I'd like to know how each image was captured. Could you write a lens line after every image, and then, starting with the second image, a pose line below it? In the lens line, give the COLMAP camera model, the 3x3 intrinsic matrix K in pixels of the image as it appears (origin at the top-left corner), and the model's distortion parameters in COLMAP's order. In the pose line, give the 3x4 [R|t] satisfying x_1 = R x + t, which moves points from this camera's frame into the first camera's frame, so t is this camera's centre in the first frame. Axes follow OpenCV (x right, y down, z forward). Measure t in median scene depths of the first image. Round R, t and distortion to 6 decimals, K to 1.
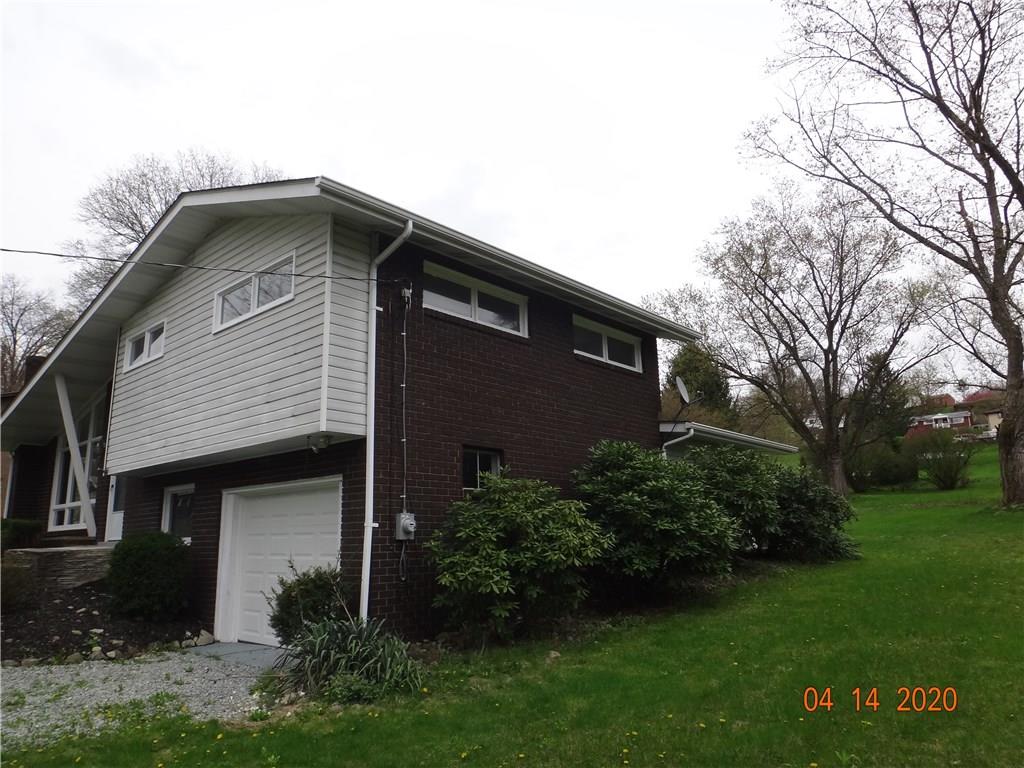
lens RADIAL K [[734.8, 0, 507.9], [0, 734.8, 388.2], [0, 0, 1]] dist [-0.026236, -0.001341]
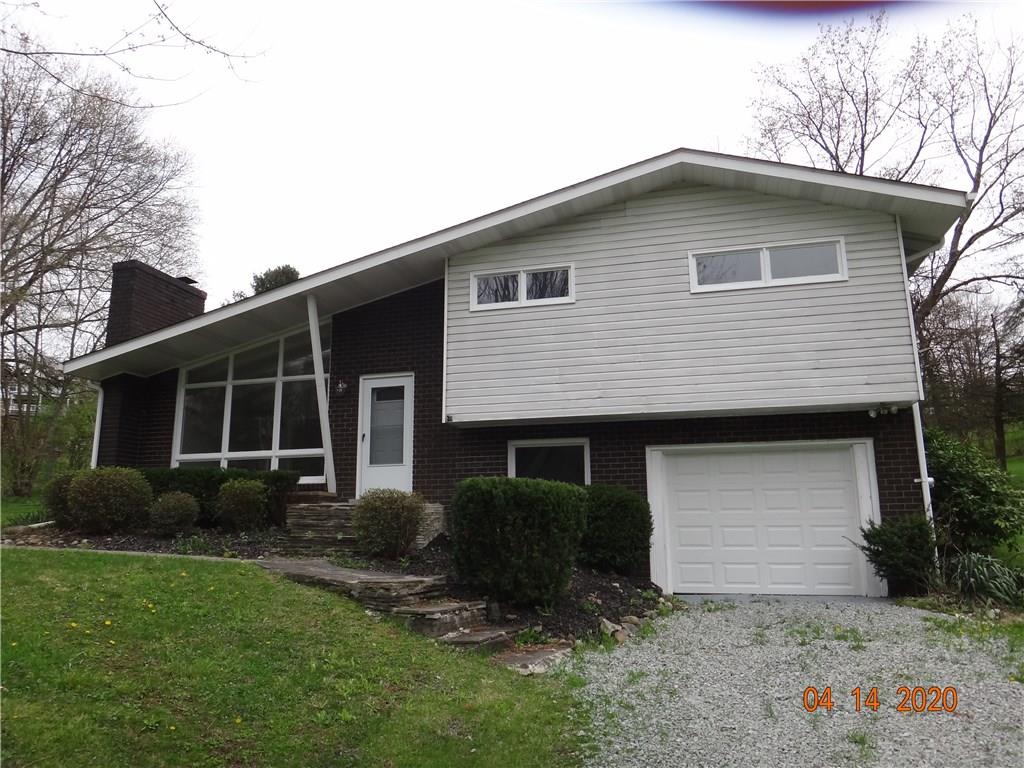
lens RADIAL K [[734.8, 0, 507.9], [0, 734.8, 388.2], [0, 0, 1]] dist [-0.026236, -0.001341]
pose [[0.888965, 0.101389, 0.446611, -1.032950], [-0.105395, 0.994303, -0.015940, 0.097058], [-0.445682, -0.032900, 0.894586, 0.183104]]
